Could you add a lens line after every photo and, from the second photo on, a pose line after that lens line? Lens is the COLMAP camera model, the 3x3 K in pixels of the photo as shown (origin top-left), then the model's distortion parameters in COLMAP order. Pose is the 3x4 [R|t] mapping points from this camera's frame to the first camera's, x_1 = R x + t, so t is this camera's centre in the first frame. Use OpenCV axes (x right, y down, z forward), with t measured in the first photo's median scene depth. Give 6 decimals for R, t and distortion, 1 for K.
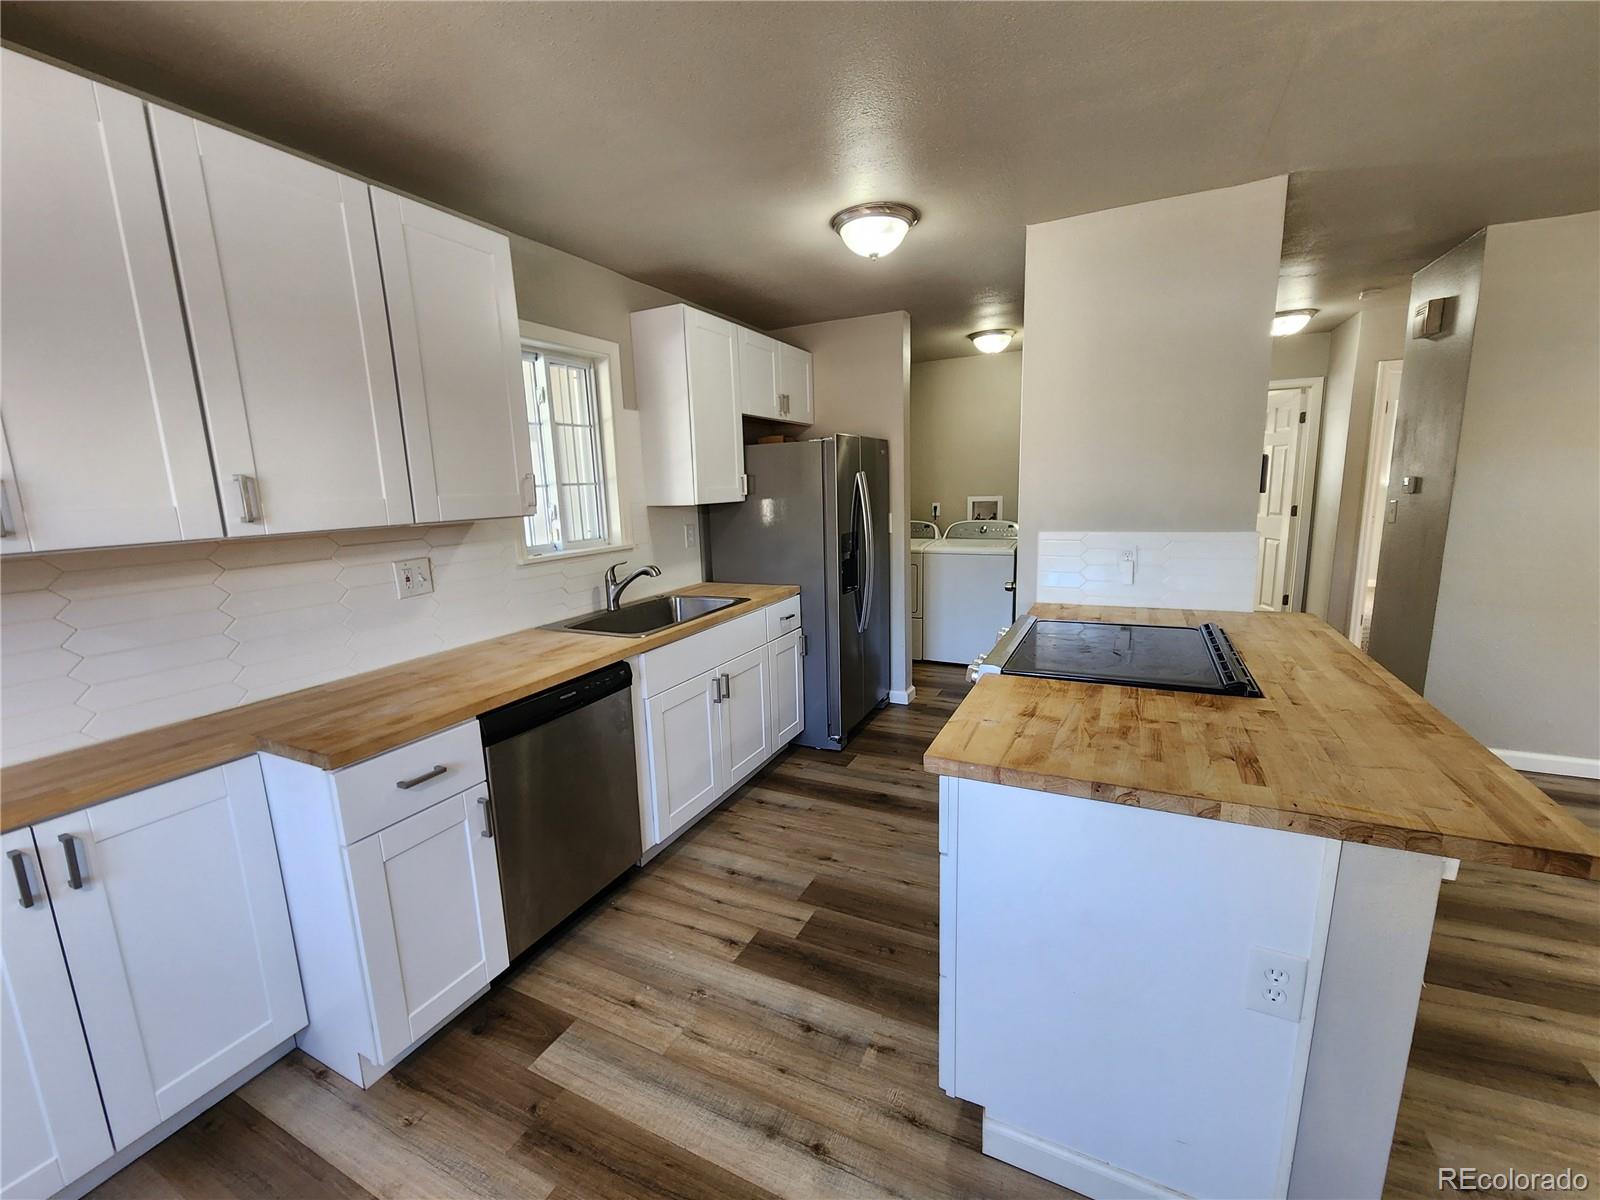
lens RADIAL K [[658.1, 0, 796.2], [0, 658.1, 604.4], [0, 0, 1]] dist [0.003192, -0.001540]
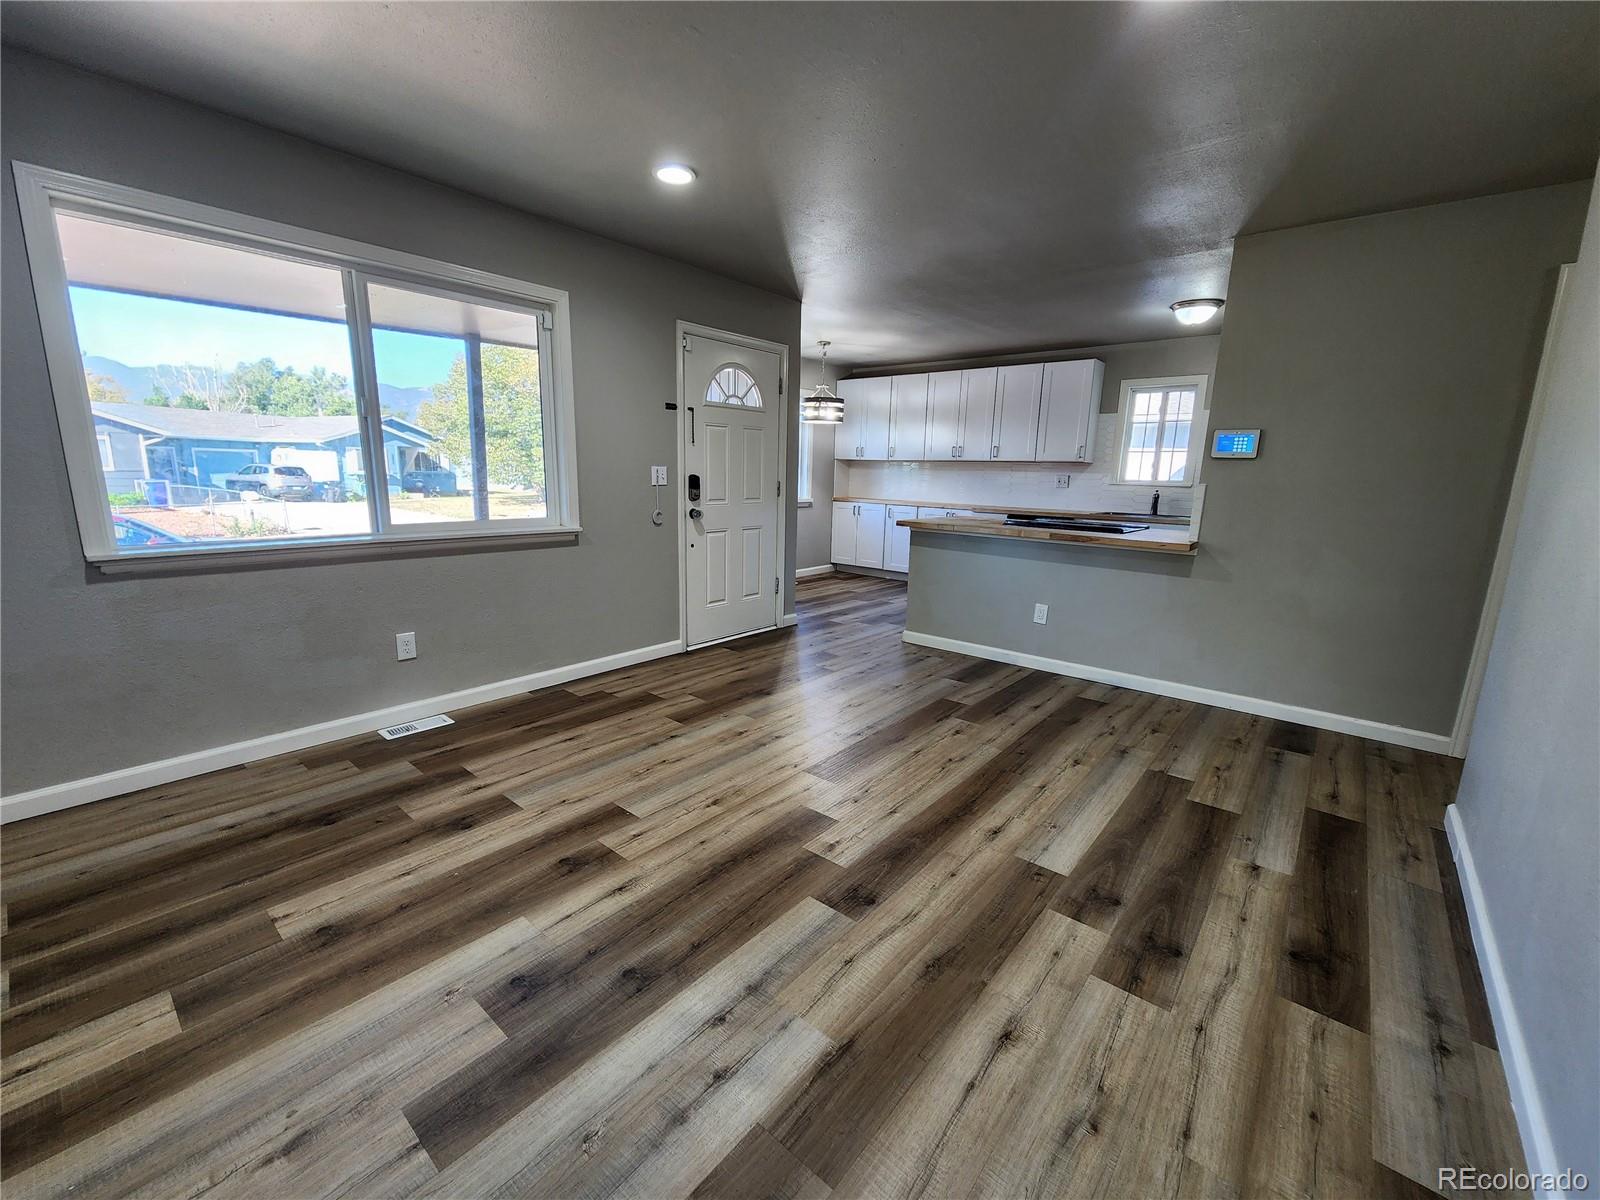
lens RADIAL K [[658.1, 0, 801.9], [0, 658.1, 601.0], [0, 0, 1]] dist [0.003192, -0.001540]
pose [[-0.242367, 0.217365, -0.945521, 3.317453], [-0.190445, 0.944959, 0.266053, -0.125633], [0.951309, 0.244552, -0.187631, 0.748727]]
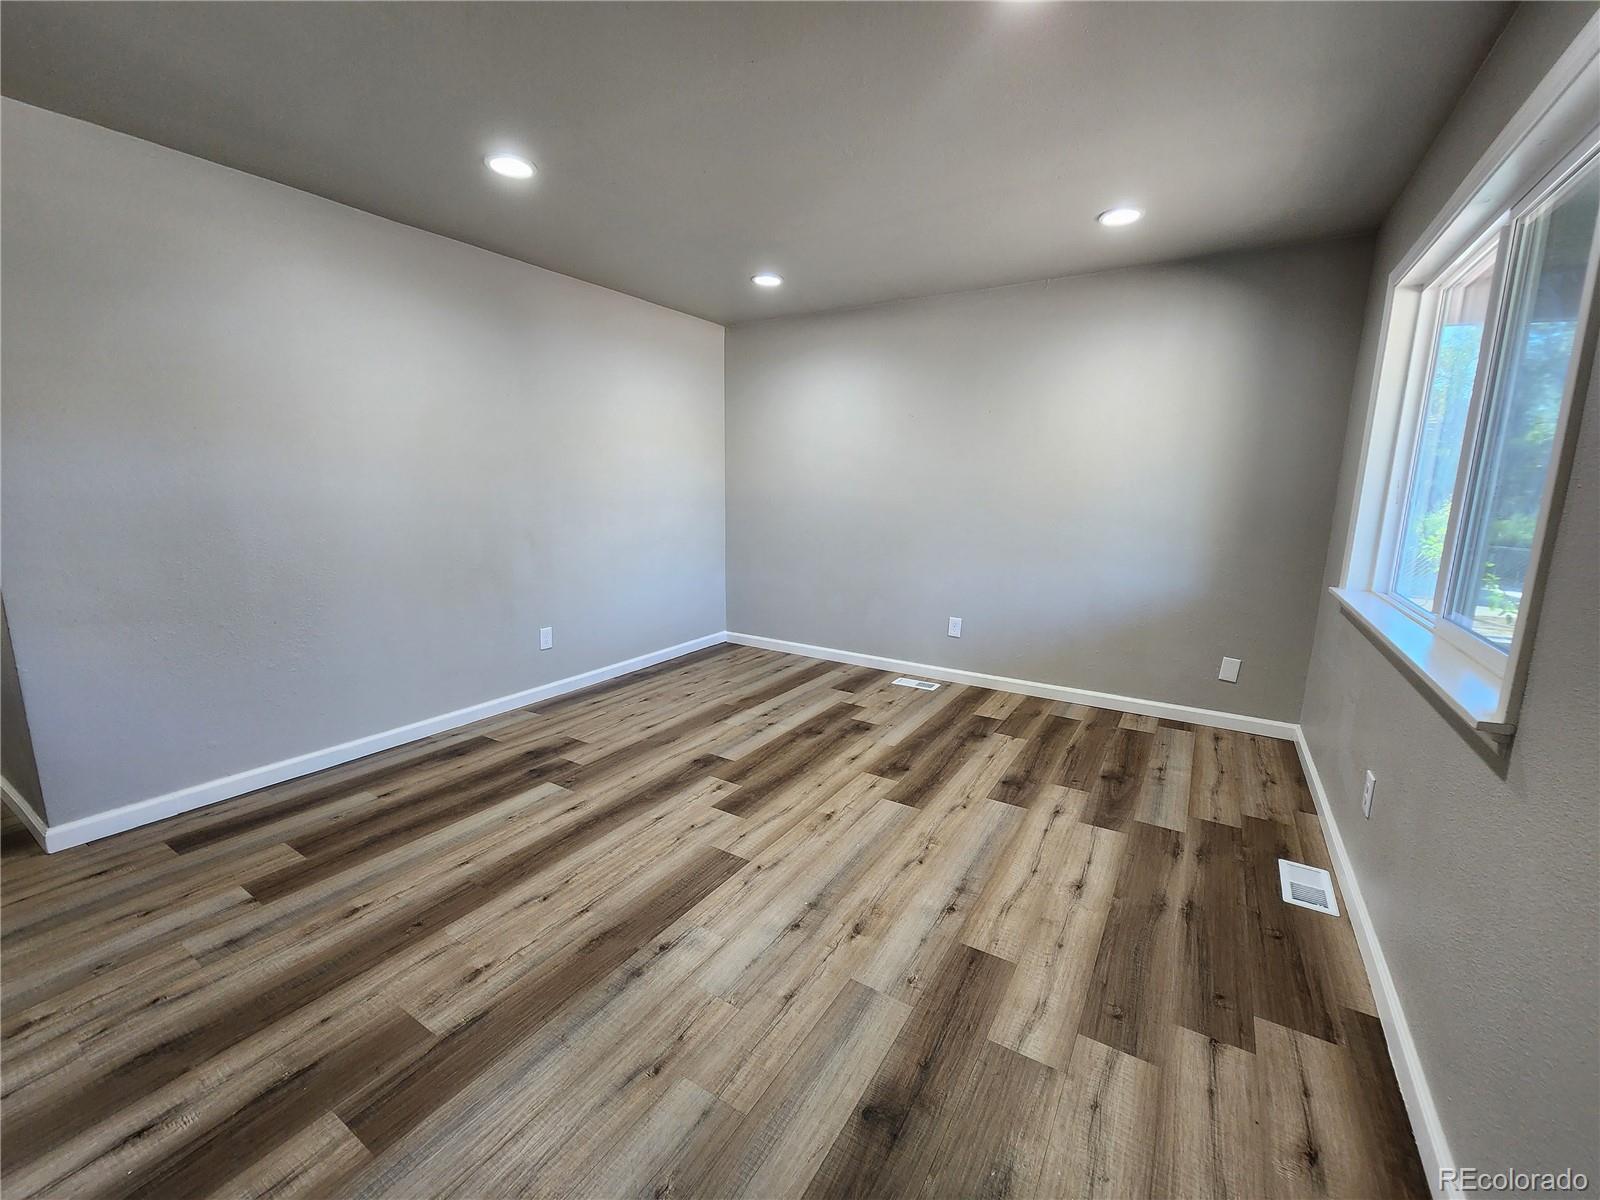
lens RADIAL K [[658.1, 0, 807.9], [0, 658.1, 594.5], [0, 0, 1]] dist [0.003192, -0.001540]
pose [[0.096827, -0.134048, 0.986233, 0.662026], [0.163768, 0.979529, 0.117059, 0.026125], [-0.981736, 0.150179, 0.116797, 0.198373]]
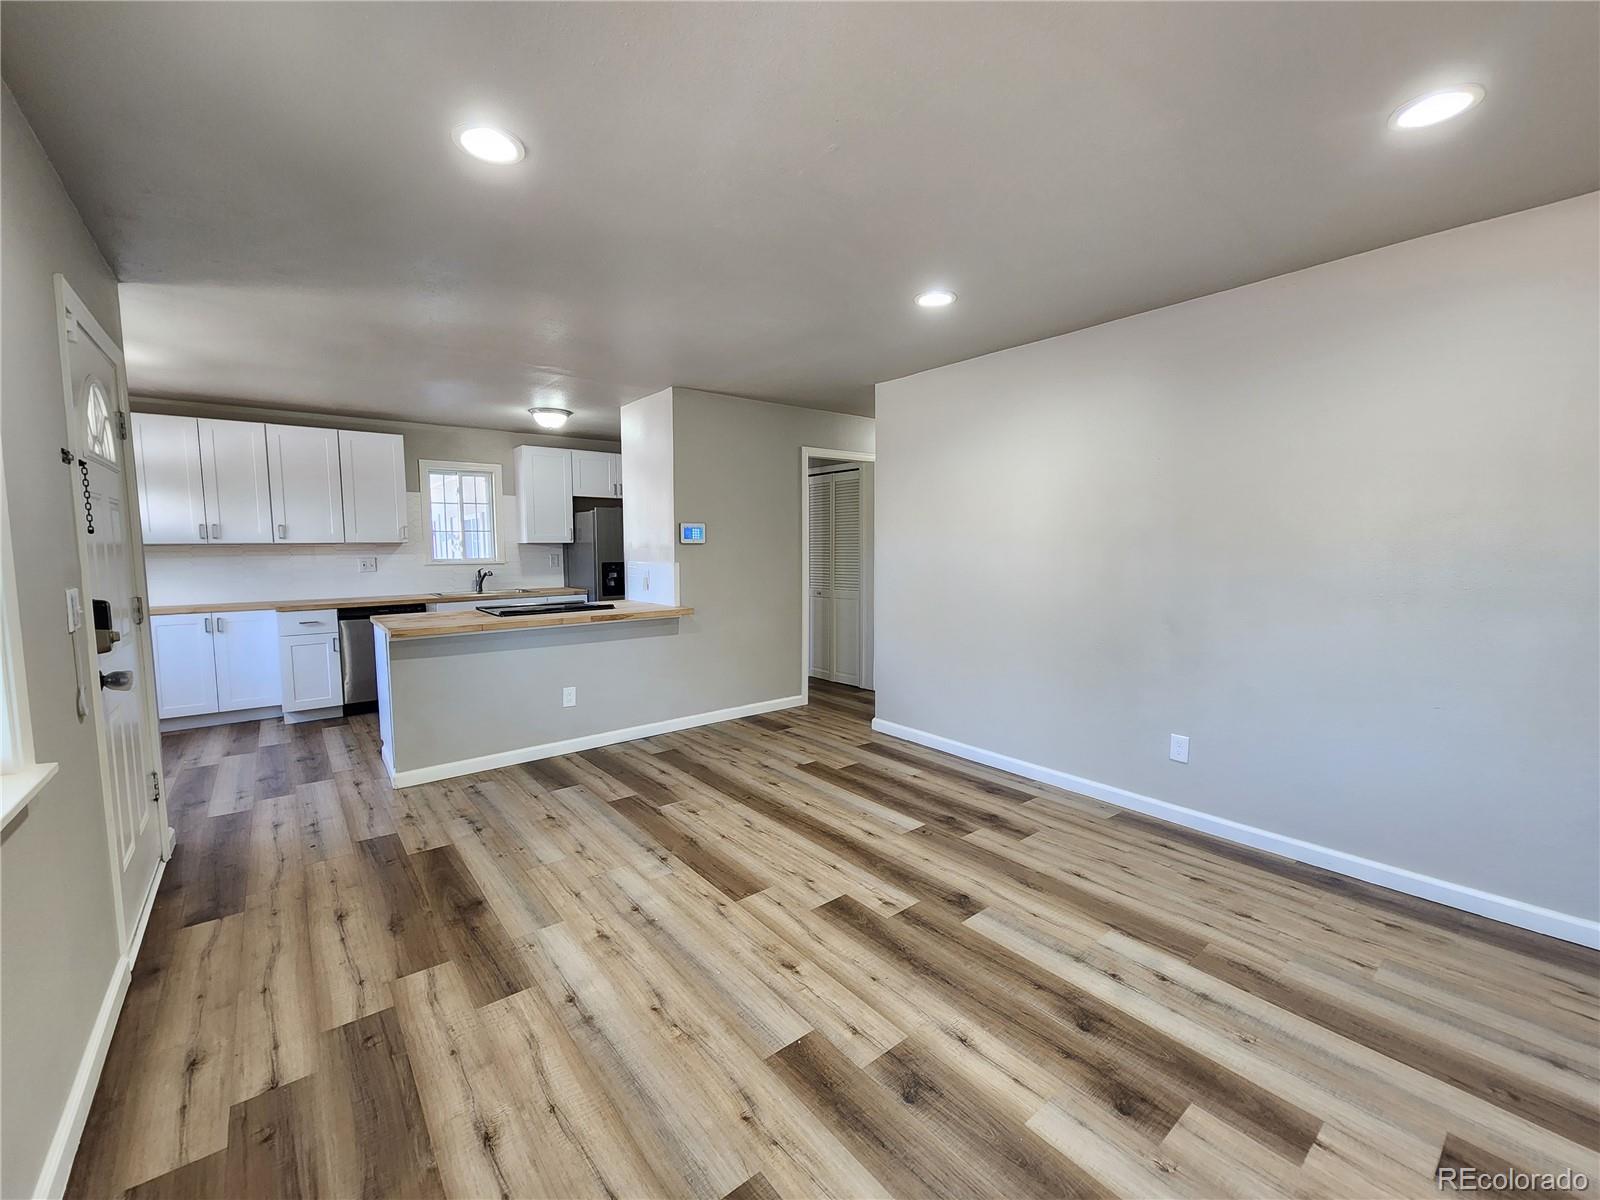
lens RADIAL K [[658.1, 0, 788.4], [0, 658.1, 600.4], [0, 0, 1]] dist [0.003192, -0.001540]
pose [[0.900412, 0.067328, -0.429797, 2.575909], [-0.103588, 0.992717, -0.061504, 0.108730], [0.422526, 0.099900, 0.900828, -0.774343]]
